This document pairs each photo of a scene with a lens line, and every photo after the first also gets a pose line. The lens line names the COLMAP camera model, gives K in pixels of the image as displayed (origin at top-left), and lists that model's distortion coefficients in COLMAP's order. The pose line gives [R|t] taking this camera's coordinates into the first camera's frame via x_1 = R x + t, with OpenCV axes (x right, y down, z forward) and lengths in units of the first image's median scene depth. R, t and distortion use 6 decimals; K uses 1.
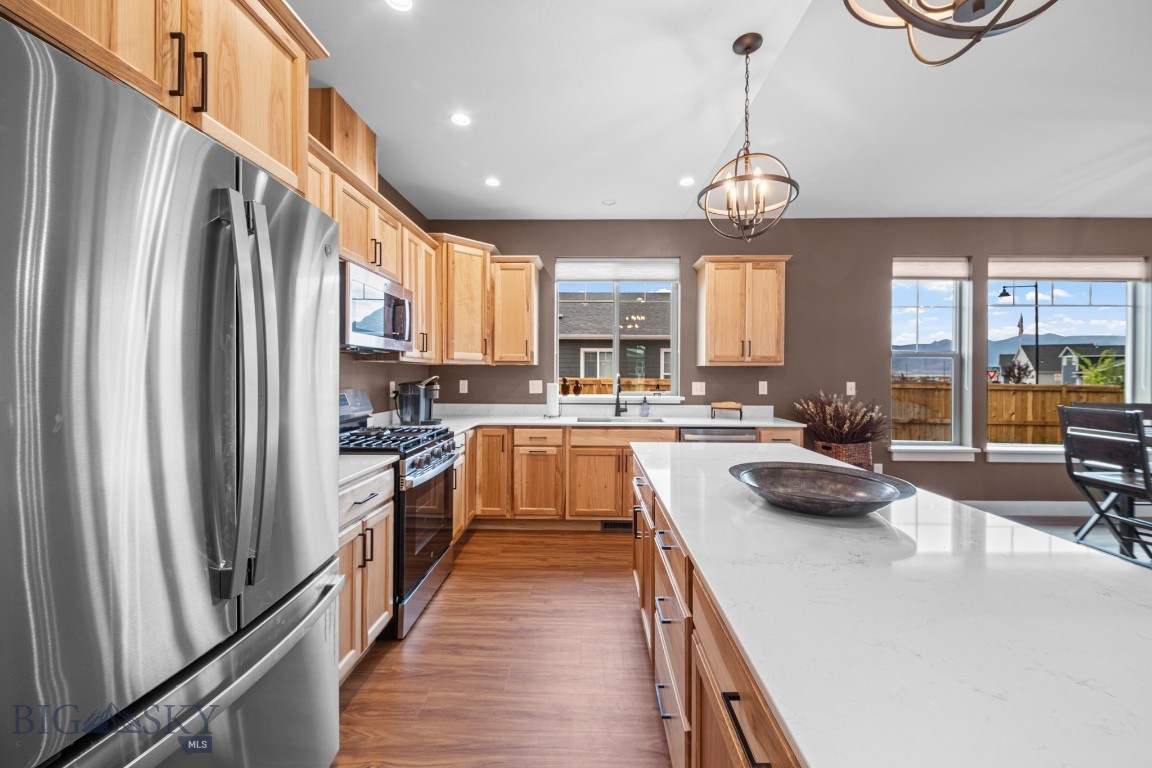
lens RADIAL K [[431.3, 0, 579.2], [0, 431.3, 373.5], [0, 0, 1]] dist [0.012636, -0.000200]
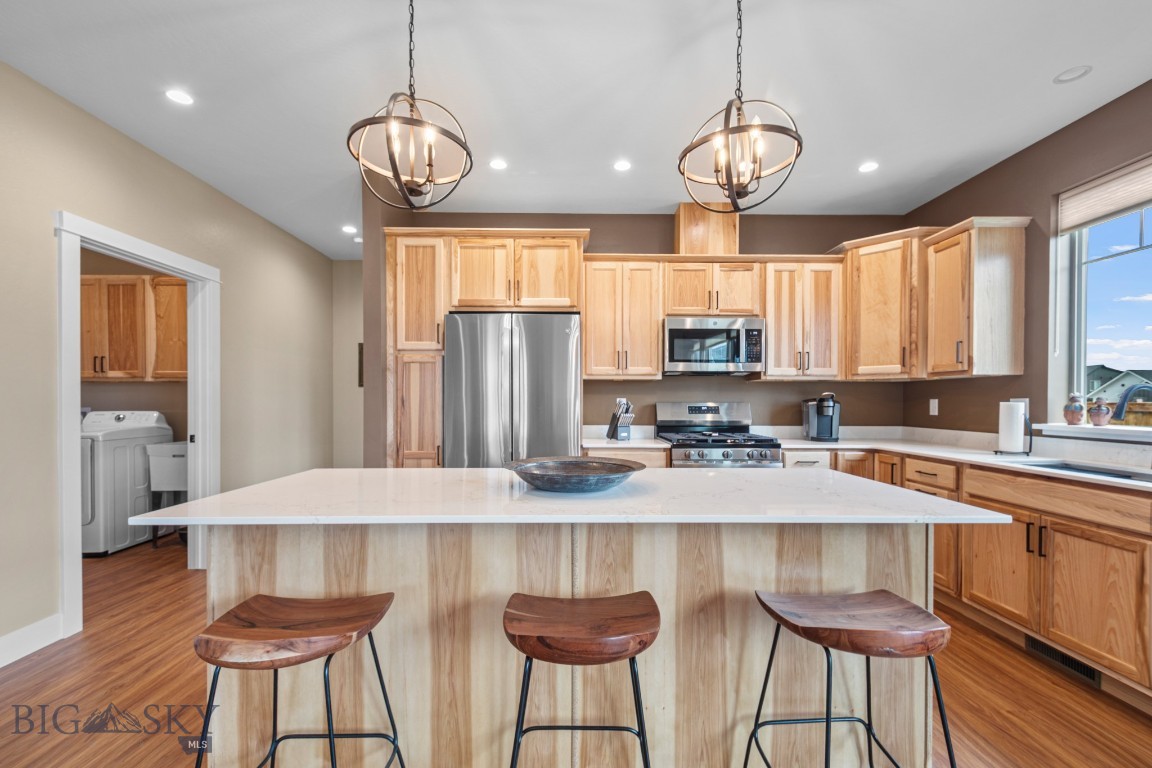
lens RADIAL K [[467.2, 0, 571.0], [0, 467.2, 402.5], [0, 0, 1]] dist [0.012138, -0.004118]
pose [[0.027687, -0.002401, -0.999614, 0.651840], [-0.003230, 0.999992, -0.002491, 0.029397], [0.999611, 0.003297, 0.027679, 0.346900]]
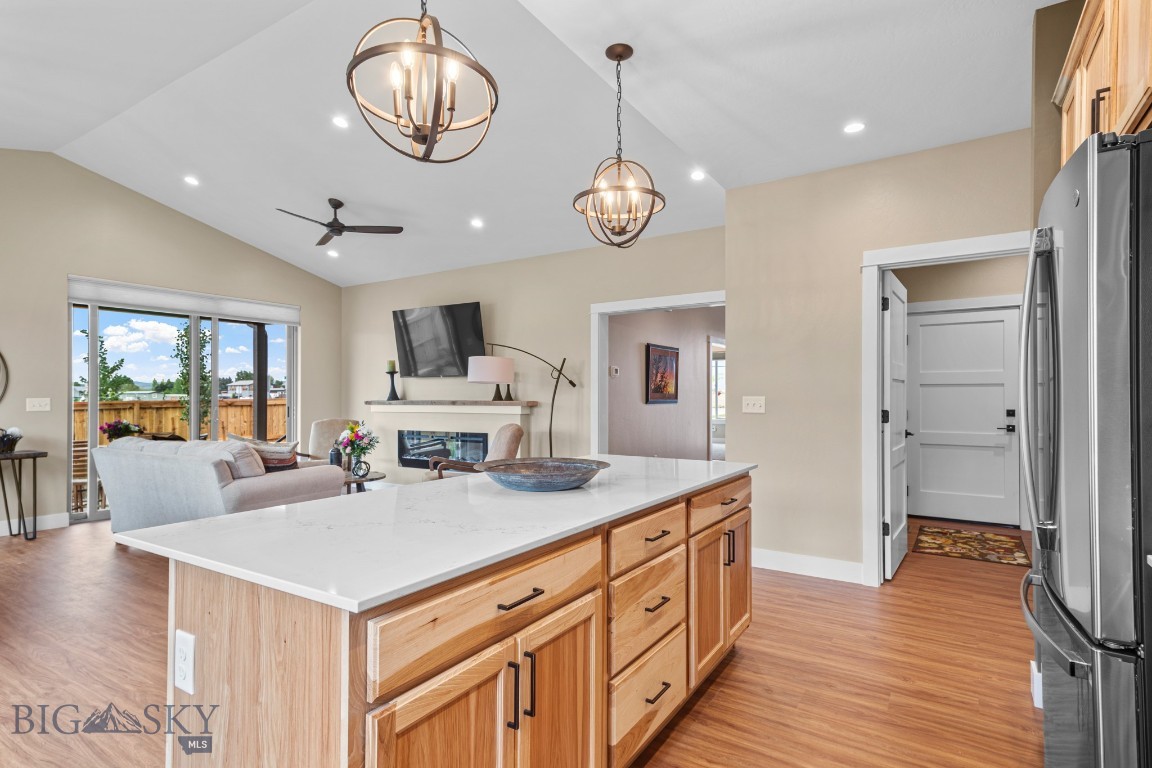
lens RADIAL K [[620.7, 0, 578.2], [0, 620.7, 392.8], [0, 0, 1]] dist [0.034625, 0.001750]
pose [[-0.836469, 0.001537, 0.548013, -0.170959], [0.001828, 0.999998, -0.000014, 0.012788], [-0.548012, 0.000990, -0.836470, 0.860377]]
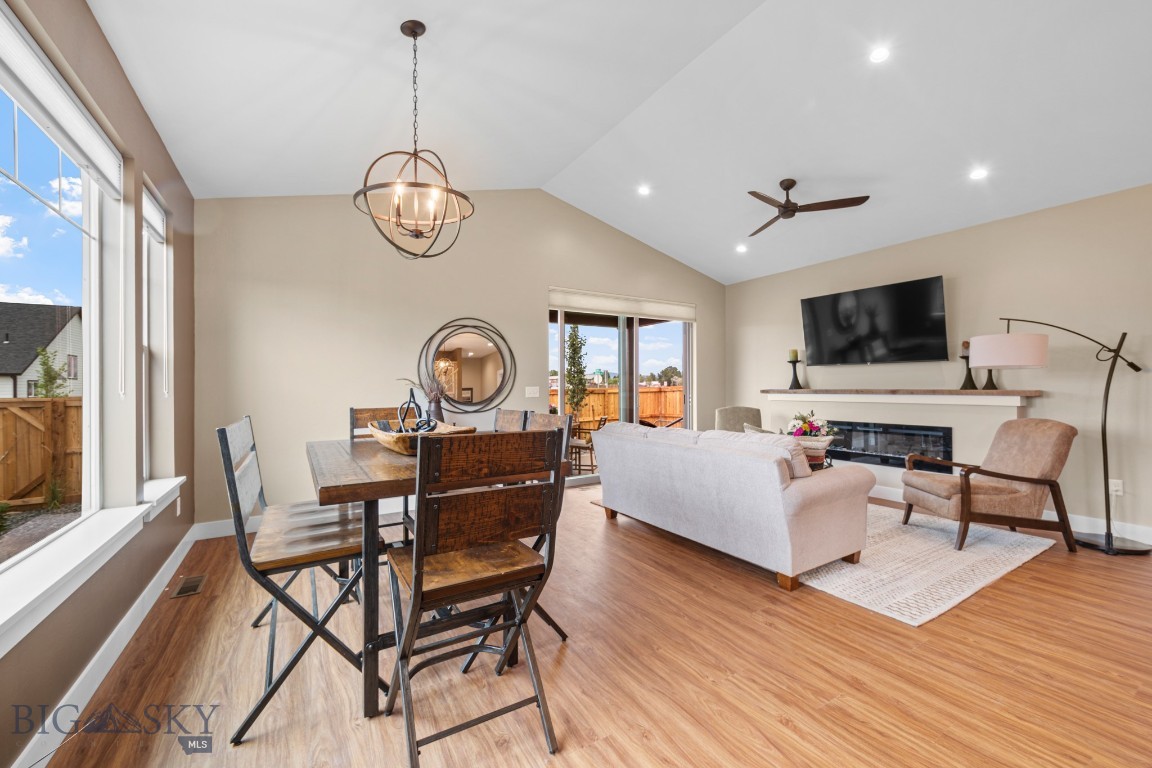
lens RADIAL K [[467.2, 0, 573.6], [0, 467.2, 387.3], [0, 0, 1]] dist [0.012138, -0.004118]
pose [[-0.529415, -0.002340, 0.848360, 0.556065], [0.004887, 0.999971, 0.005808, 0.017914], [-0.848349, 0.007221, -0.529388, 0.925829]]
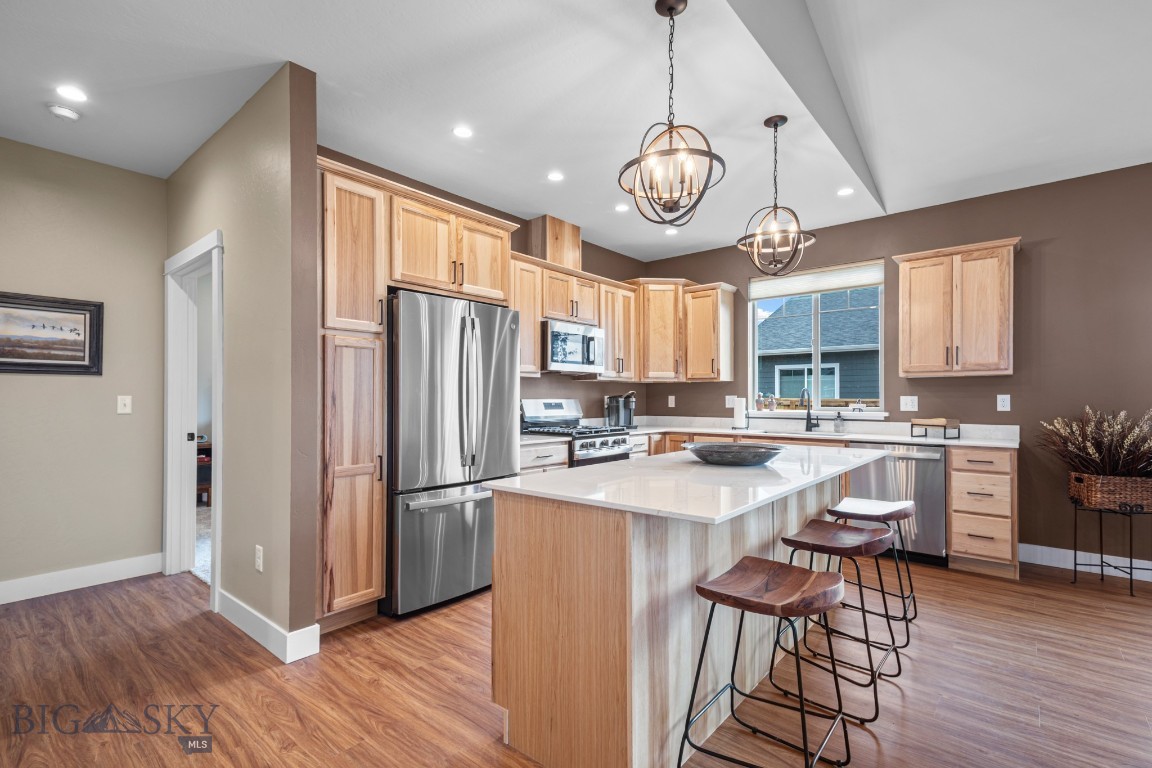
lens RADIAL K [[534.5, 0, 577.7], [0, 534.5, 396.3], [0, 0, 1]] dist [0.024676, 0.001591]
pose [[0.779111, -0.006357, -0.626854, 0.487363], [0.003081, 0.999975, -0.006312, 0.027664], [0.626879, 0.002986, 0.779111, -0.308539]]
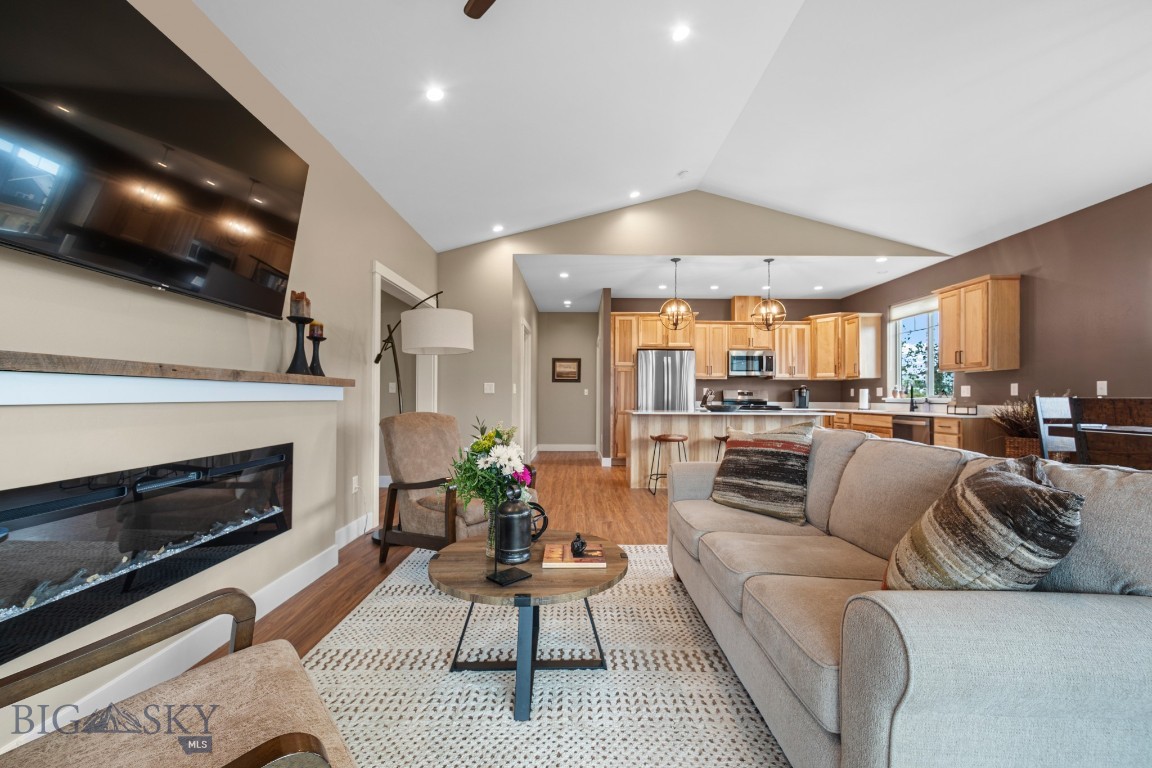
lens RADIAL K [[467.2, 0, 581.0], [0, 467.2, 389.1], [0, 0, 1]] dist [0.012138, -0.004118]
pose [[0.034431, -0.020856, -0.999189, 1.744386], [-0.004552, 0.999769, -0.021024, 0.069137], [0.999397, 0.005272, 0.034328, -0.155869]]
